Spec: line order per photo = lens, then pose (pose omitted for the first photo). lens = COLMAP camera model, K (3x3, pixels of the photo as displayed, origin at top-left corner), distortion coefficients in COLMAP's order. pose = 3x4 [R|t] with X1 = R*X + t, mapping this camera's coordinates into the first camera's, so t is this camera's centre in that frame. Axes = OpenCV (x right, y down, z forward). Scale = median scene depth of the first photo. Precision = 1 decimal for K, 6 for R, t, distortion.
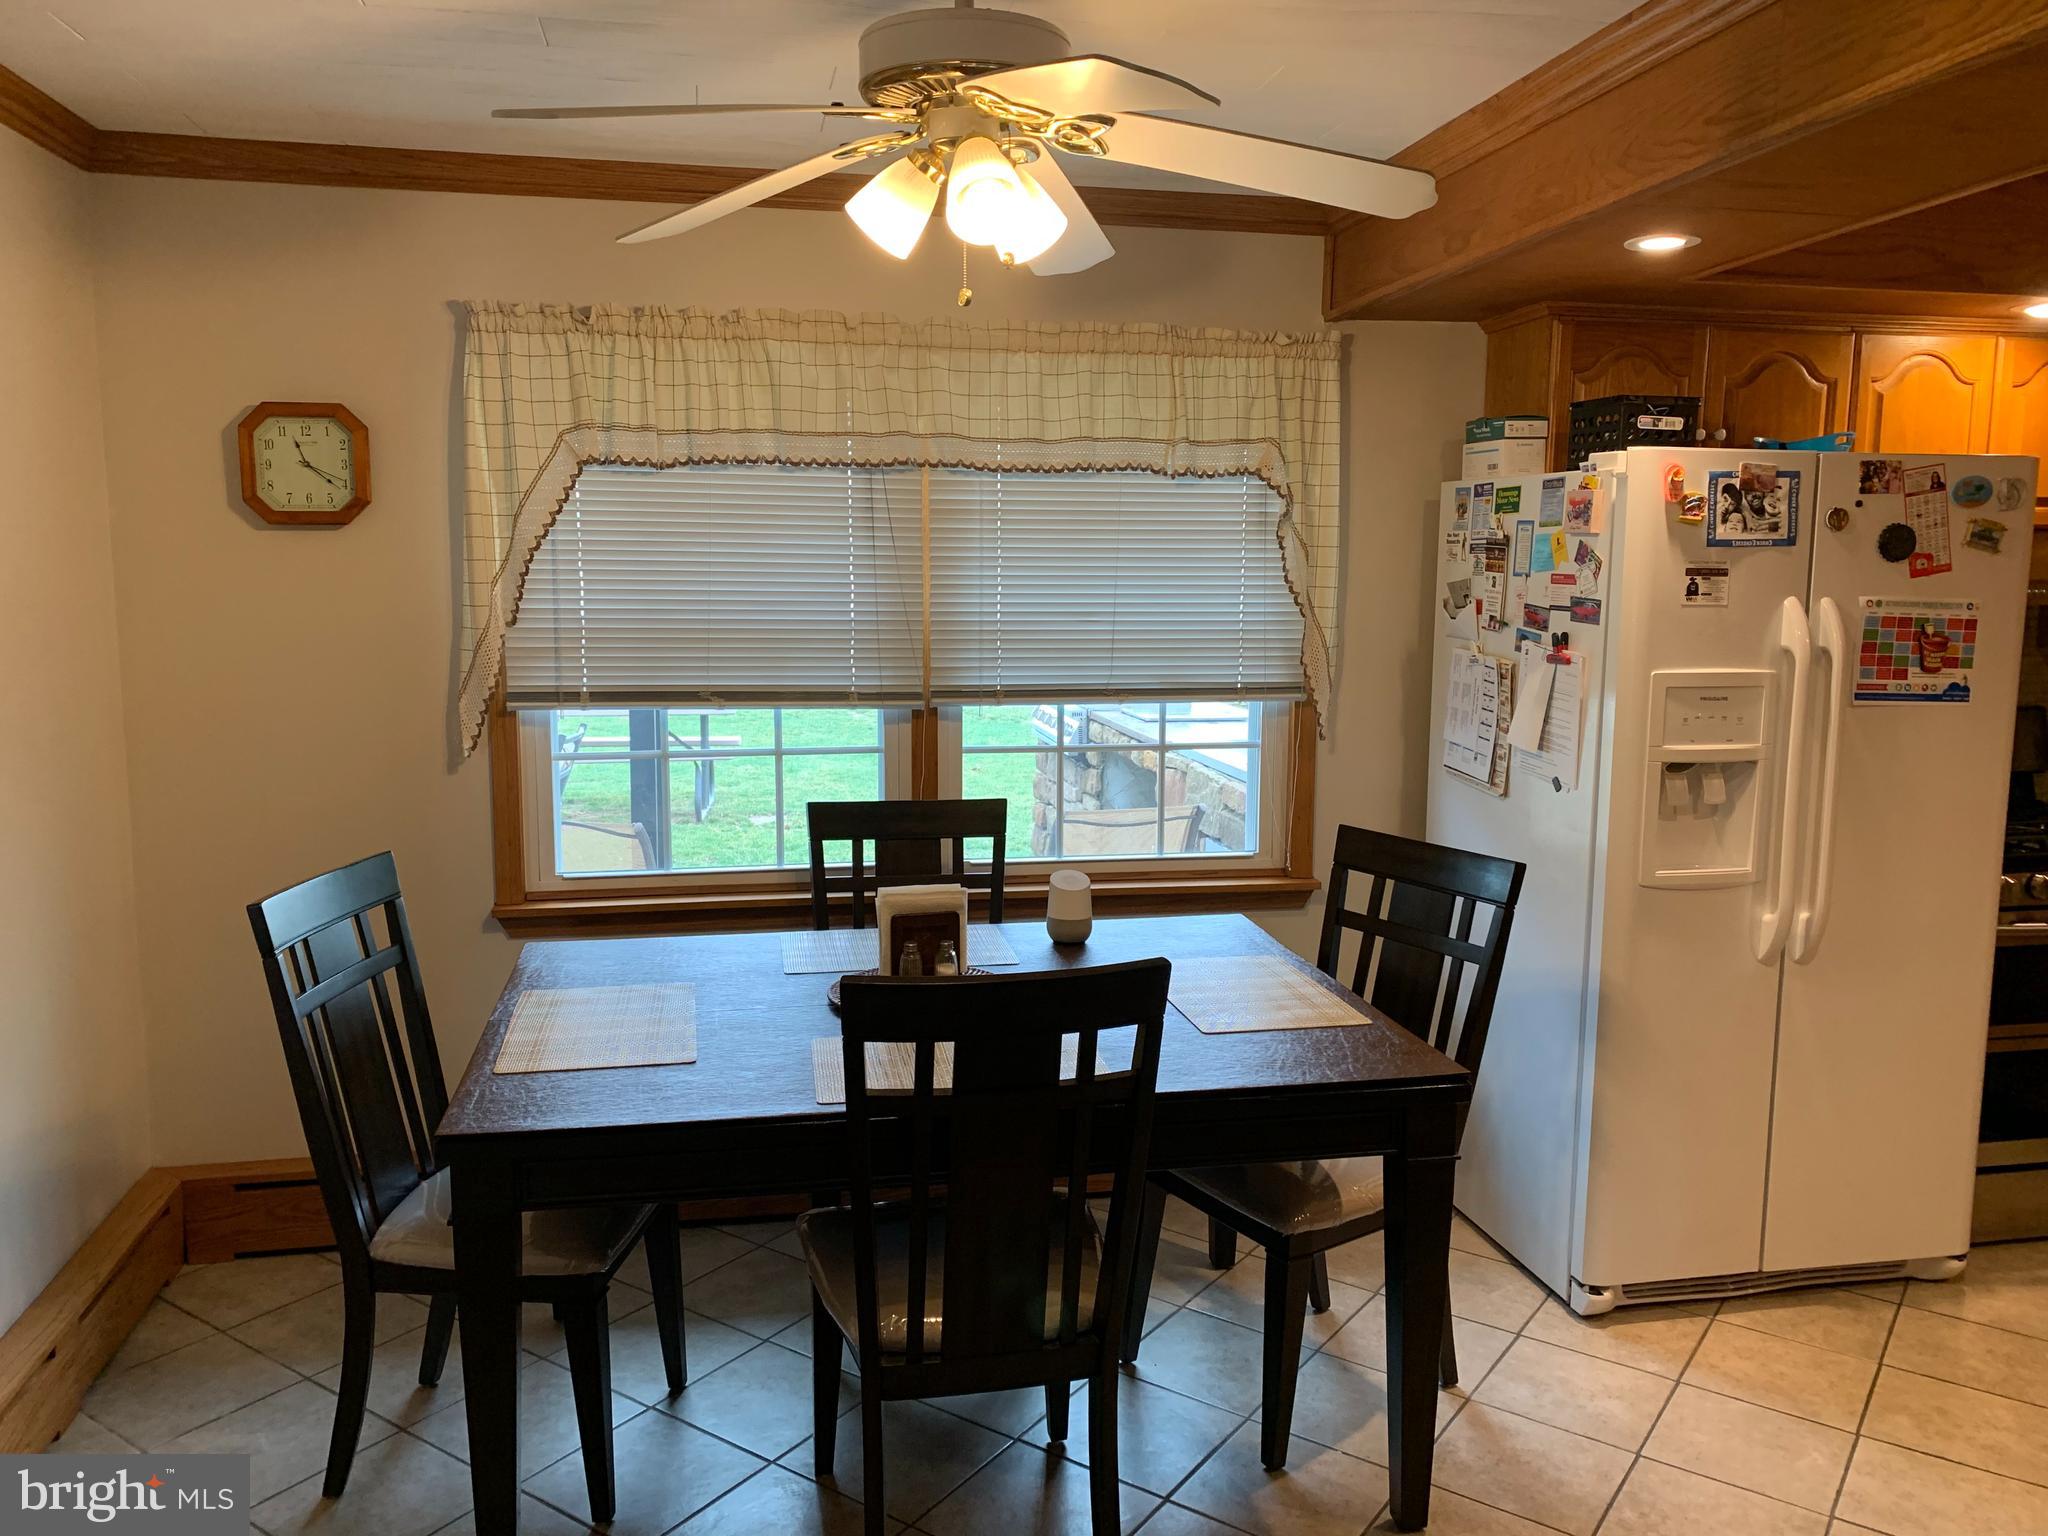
lens RADIAL K [[1561.2, 0, 1012.8], [0, 1561.2, 750.2], [0, 0, 1]] dist [0.034691, -0.045532]
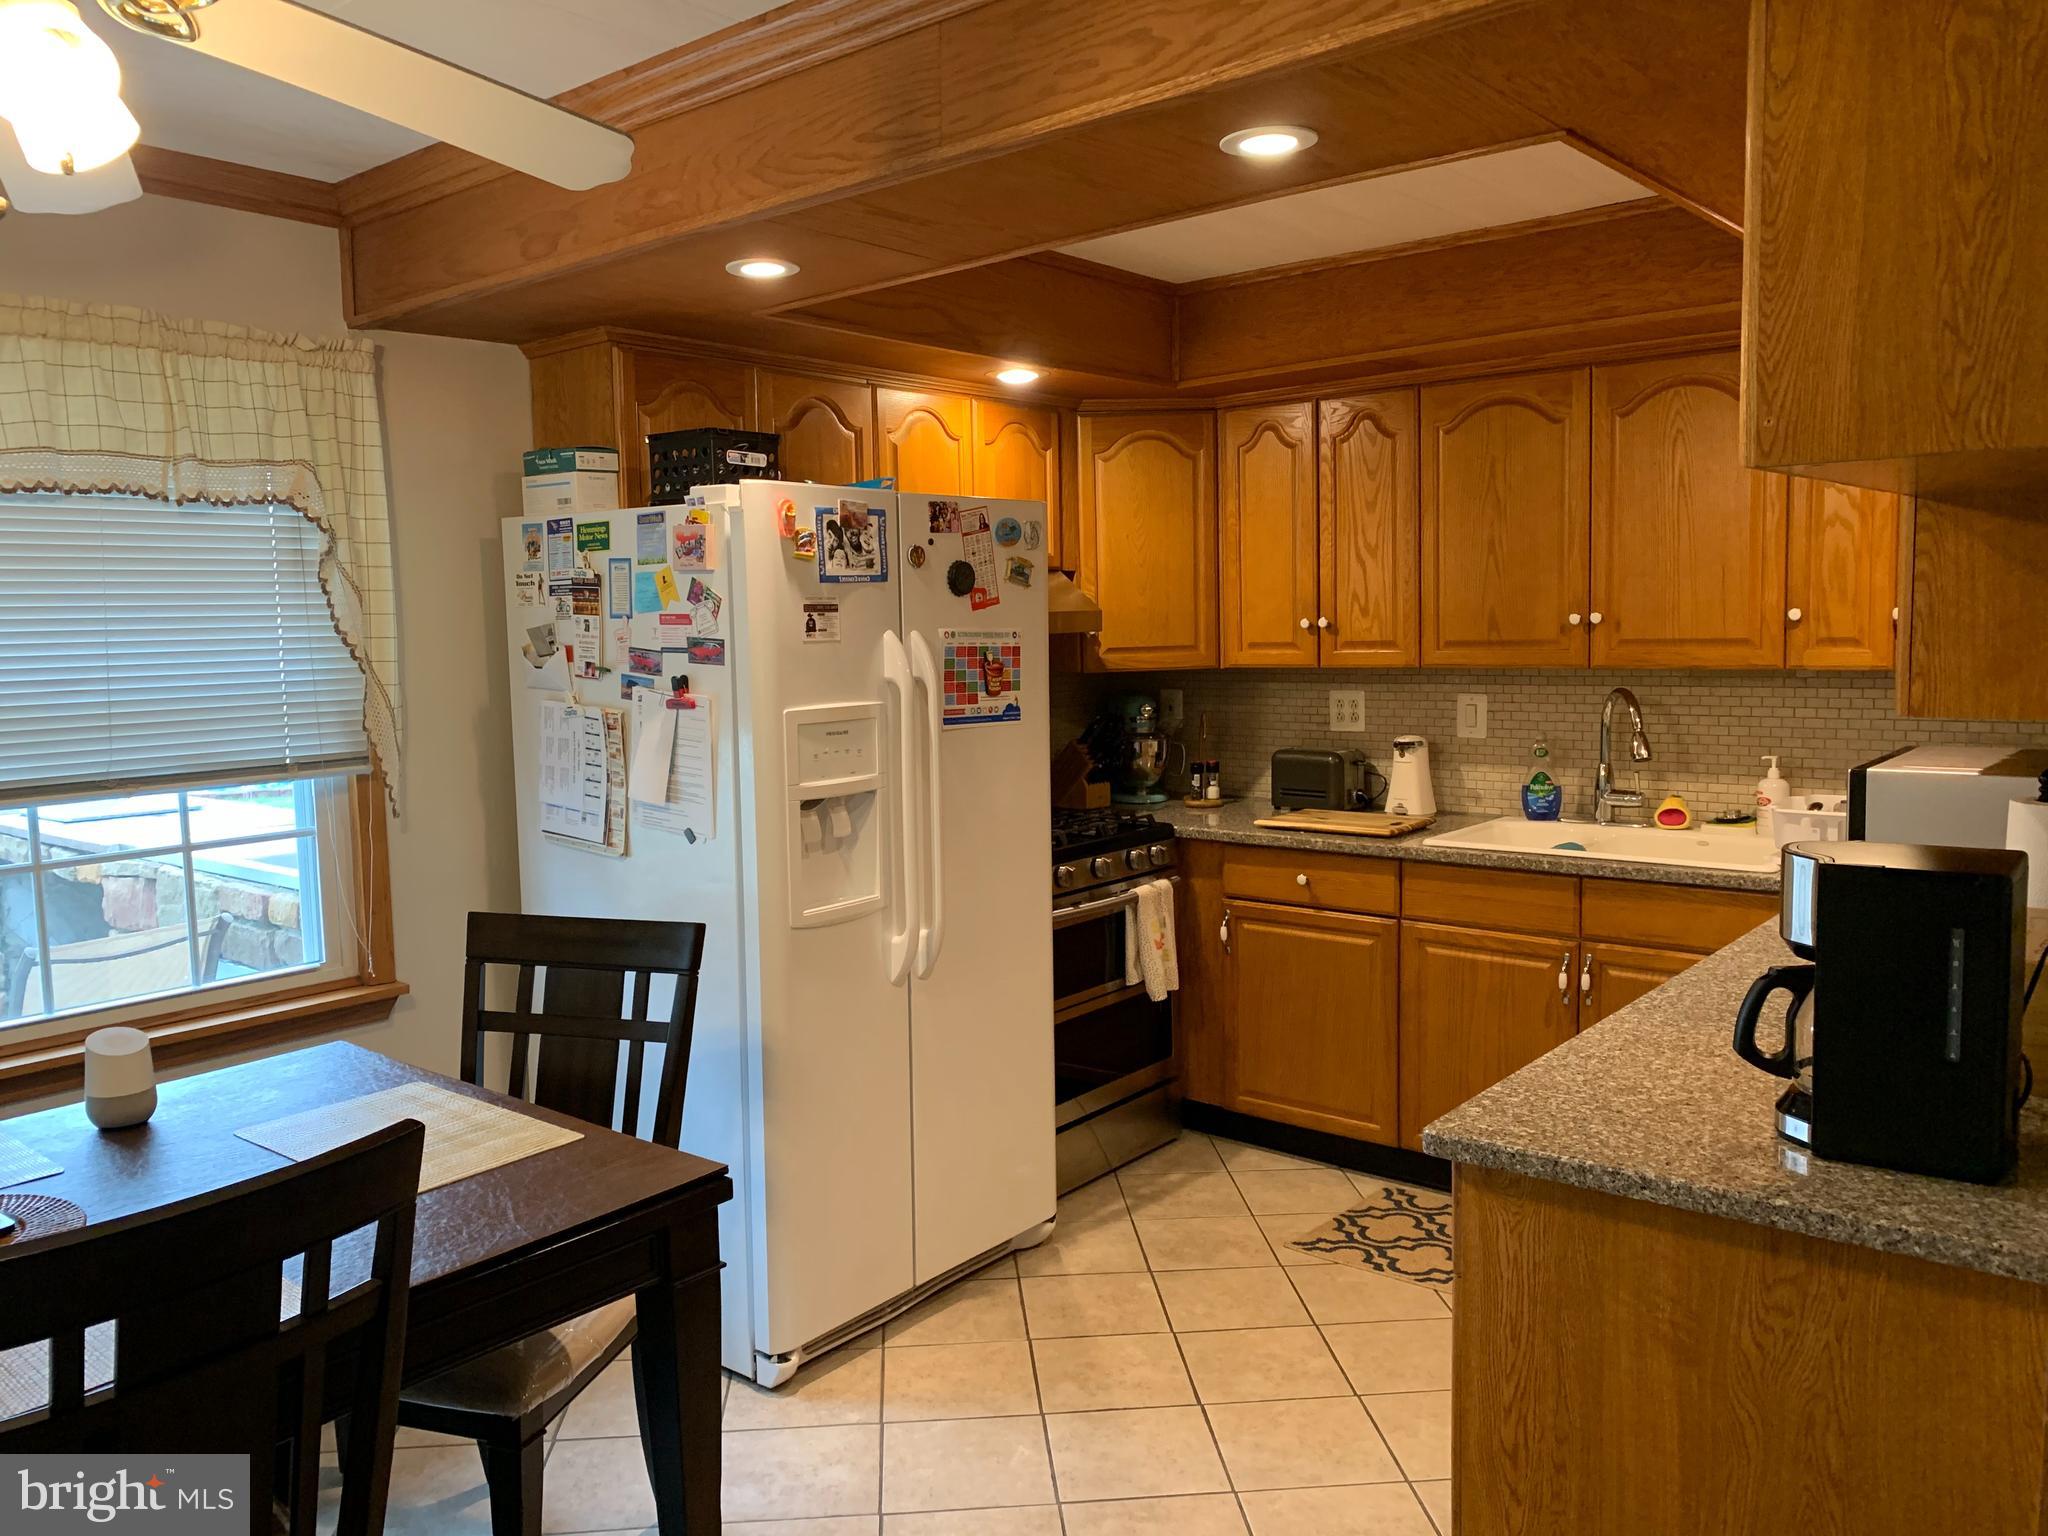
lens RADIAL K [[1561.2, 0, 1017.6], [0, 1561.2, 762.2], [0, 0, 1]] dist [0.034691, -0.045532]
pose [[0.770529, -0.084209, 0.631817, -0.091330], [0.103741, 0.994586, 0.006042, -0.007785], [-0.628906, 0.060890, 0.775094, 0.145514]]
